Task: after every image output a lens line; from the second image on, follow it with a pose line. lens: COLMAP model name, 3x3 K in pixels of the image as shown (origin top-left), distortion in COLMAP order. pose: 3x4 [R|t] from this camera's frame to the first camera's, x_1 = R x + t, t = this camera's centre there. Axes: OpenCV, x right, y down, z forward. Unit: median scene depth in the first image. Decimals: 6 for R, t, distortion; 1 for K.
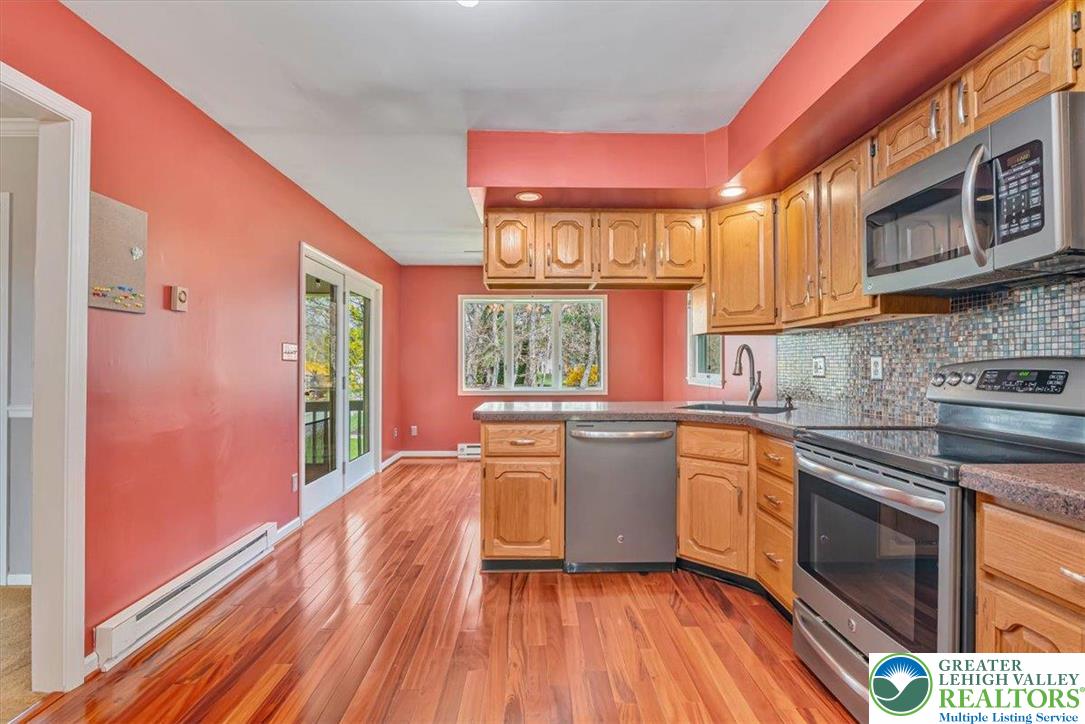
lens RADIAL K [[497.1, 0, 542.5], [0, 497.1, 362.0], [0, 0, 1]] dist [-0.010695, 0.000015]
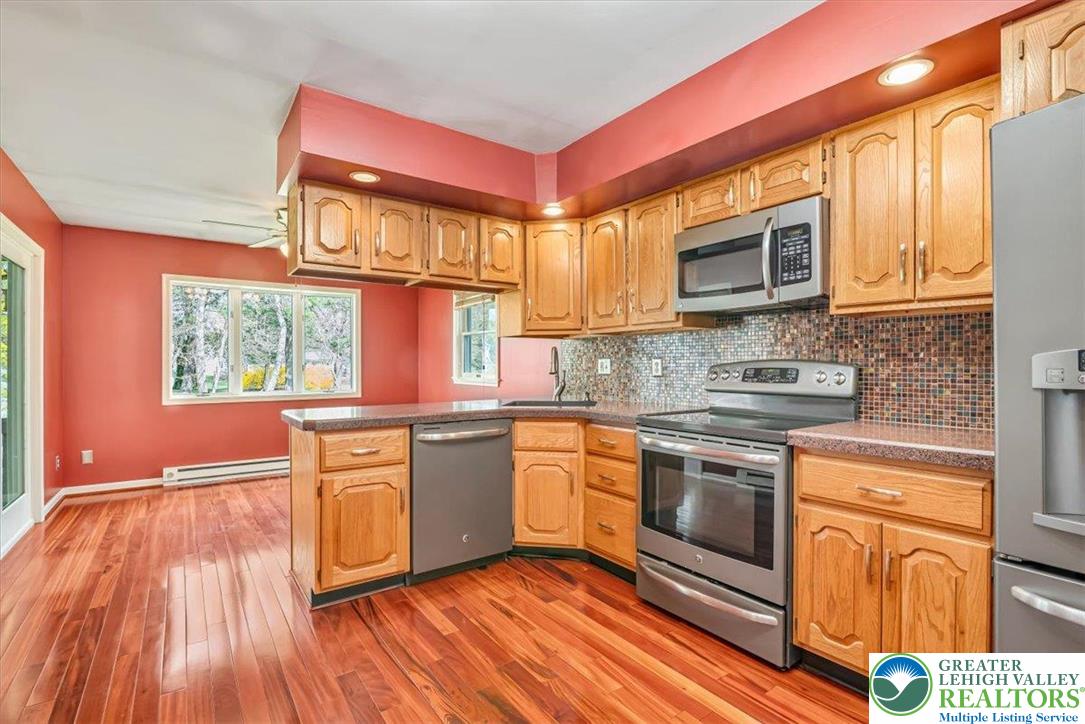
lens RADIAL K [[504.7, 0, 545.8], [0, 504.7, 364.8], [0, 0, 1]] dist [-0.017757, 0.000080]
pose [[0.819777, -0.001337, 0.572682, -0.295148], [-0.002084, 0.999984, 0.005317, -0.000531], [-0.572679, -0.005552, 0.819761, 0.073851]]
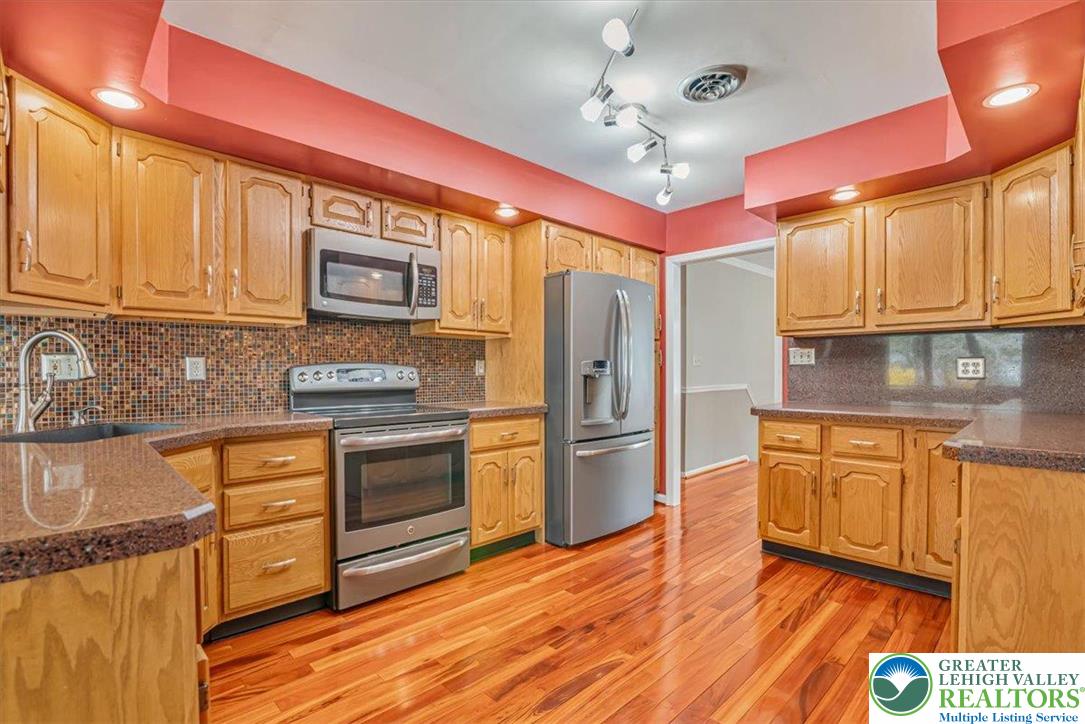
lens RADIAL K [[494.8, 0, 540.5], [0, 494.8, 377.2], [0, 0, 1]] dist [0.000331, 0.000493]
pose [[-0.677664, -0.003968, 0.735361, -0.489487], [0.000245, 0.999984, 0.005623, 0.022509], [-0.735372, 0.003991, -0.677652, 1.058283]]
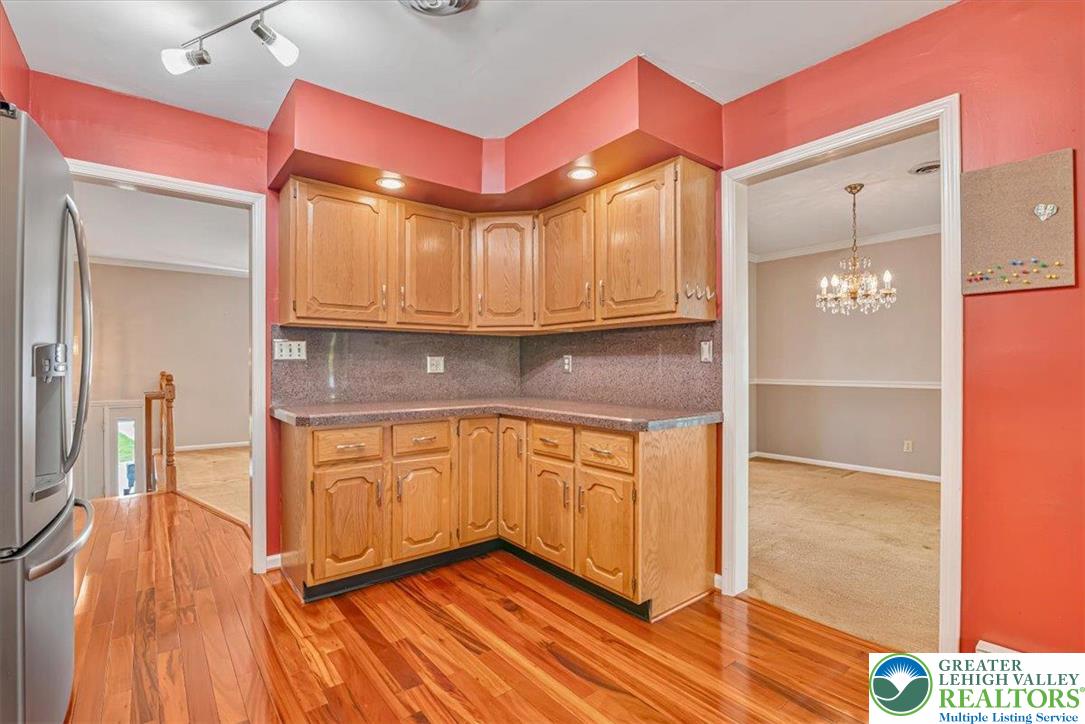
lens RADIAL K [[497.1, 0, 542.5], [0, 497.1, 362.0], [0, 0, 1]] dist [-0.010695, 0.000015]
pose [[-0.800954, 0.004083, -0.598712, 0.186647], [0.009902, 0.999930, -0.006427, 0.014393], [0.598644, -0.011076, -0.800939, 0.866162]]
